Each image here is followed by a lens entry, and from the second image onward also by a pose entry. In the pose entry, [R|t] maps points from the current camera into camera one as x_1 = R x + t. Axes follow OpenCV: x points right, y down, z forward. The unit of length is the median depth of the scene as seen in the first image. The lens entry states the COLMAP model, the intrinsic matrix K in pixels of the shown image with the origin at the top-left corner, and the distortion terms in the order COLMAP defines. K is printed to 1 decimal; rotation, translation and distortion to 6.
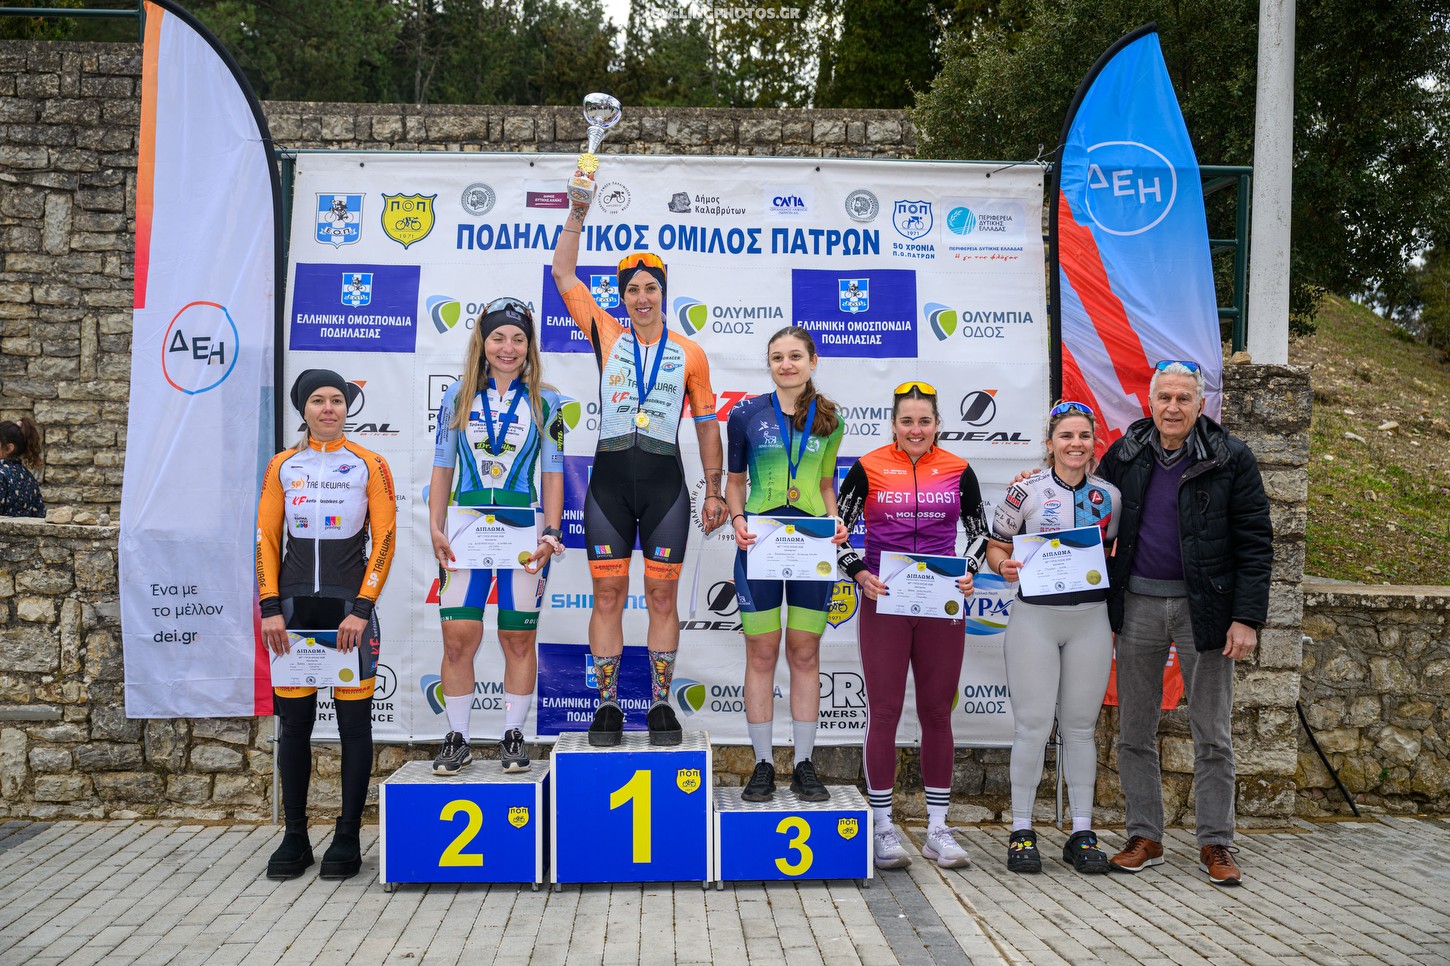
lens RADIAL K [[1368.9, 0, 715.6], [0, 1368.9, 473.1], [0, 0, 1]] dist [0.000126, 0.000000]
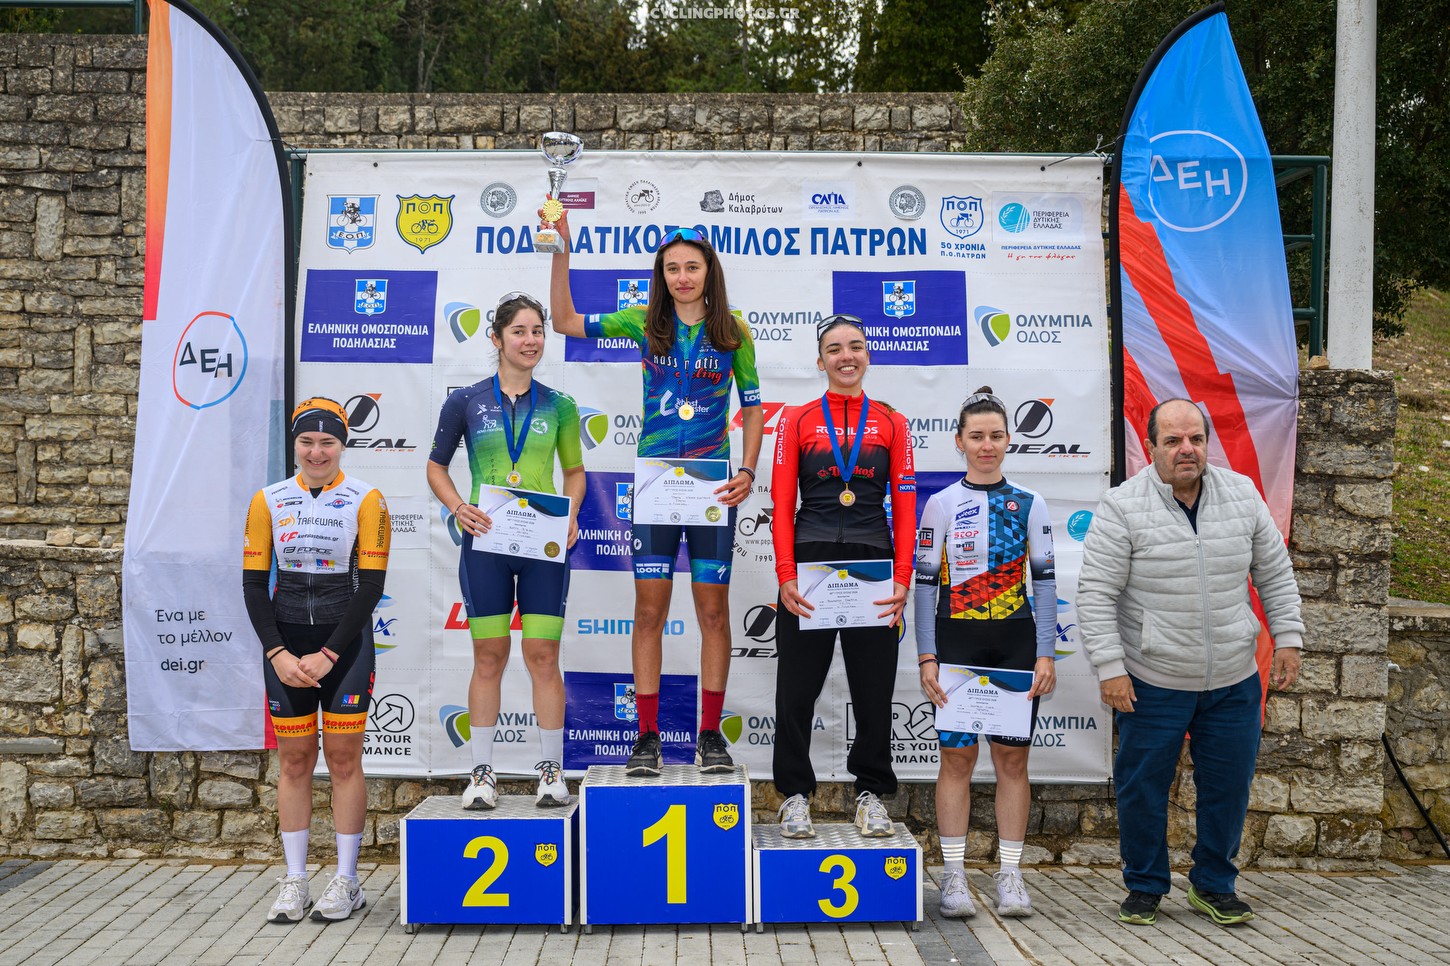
lens RADIAL K [[1653.8, 0, 686.1], [0, 1653.8, 471.8], [0, 0, 1]] dist [-0.000125, 0.000000]
pose [[0.999558, -0.004950, -0.029302, -0.011748], [0.004733, 0.999961, -0.007466, -0.003934], [0.029338, 0.007324, 0.999543, -0.131821]]
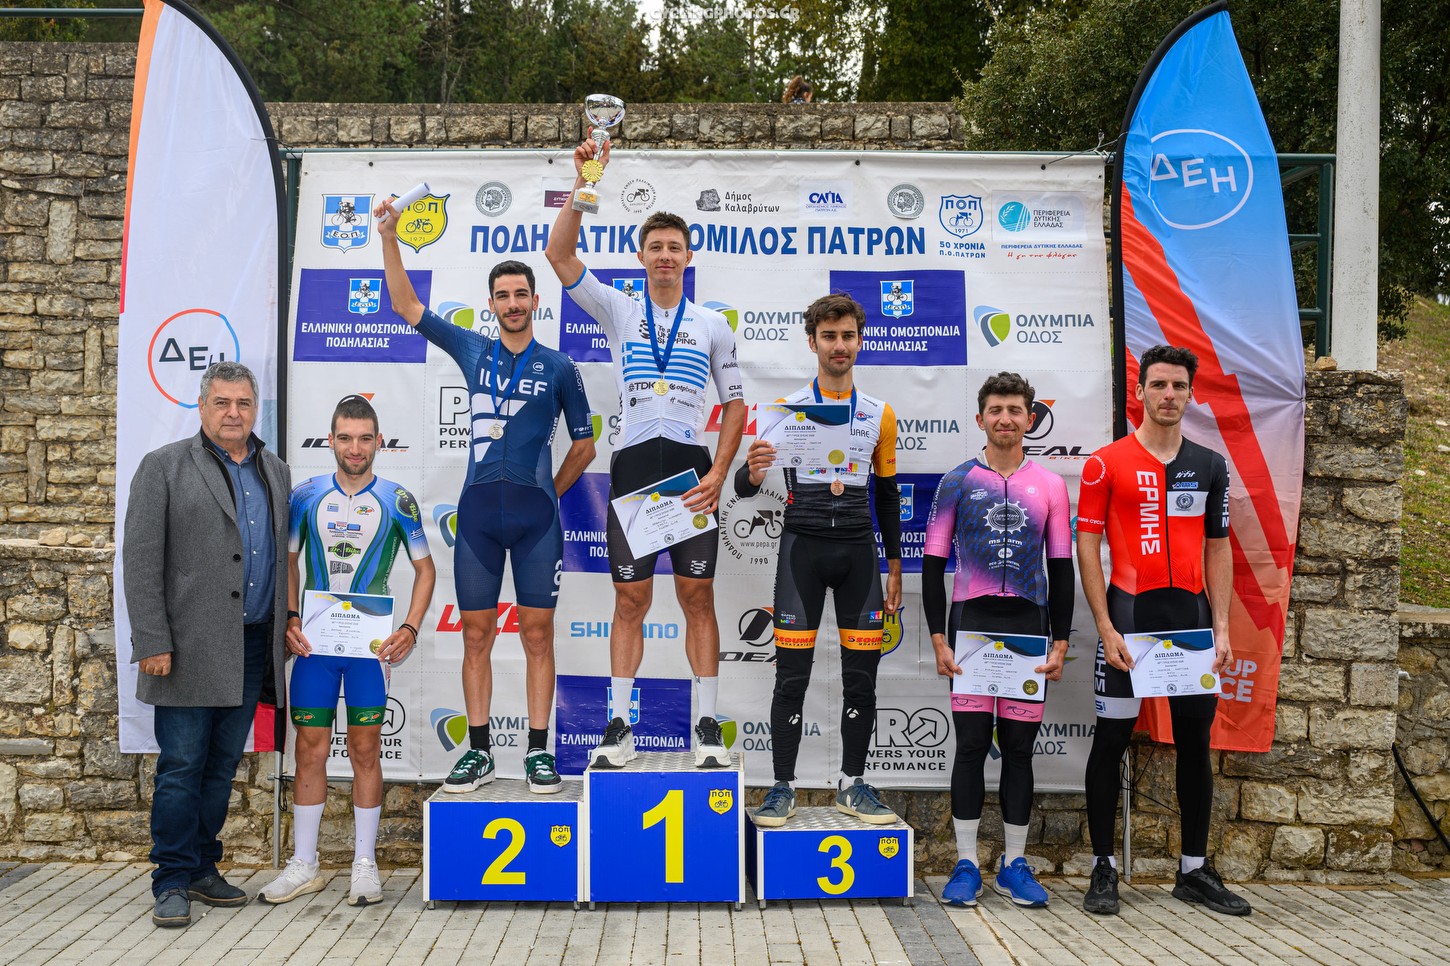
lens RADIAL K [[1342.4, 0, 712.2], [0, 1342.4, 460.4], [0, 0, 1]] dist [-0.000357, 0.000311]
pose [[0.998961, -0.002536, -0.045498, 0.017378], [0.001596, 0.999785, -0.020689, -0.002070], [0.045540, 0.020595, 0.998750, 0.093029]]
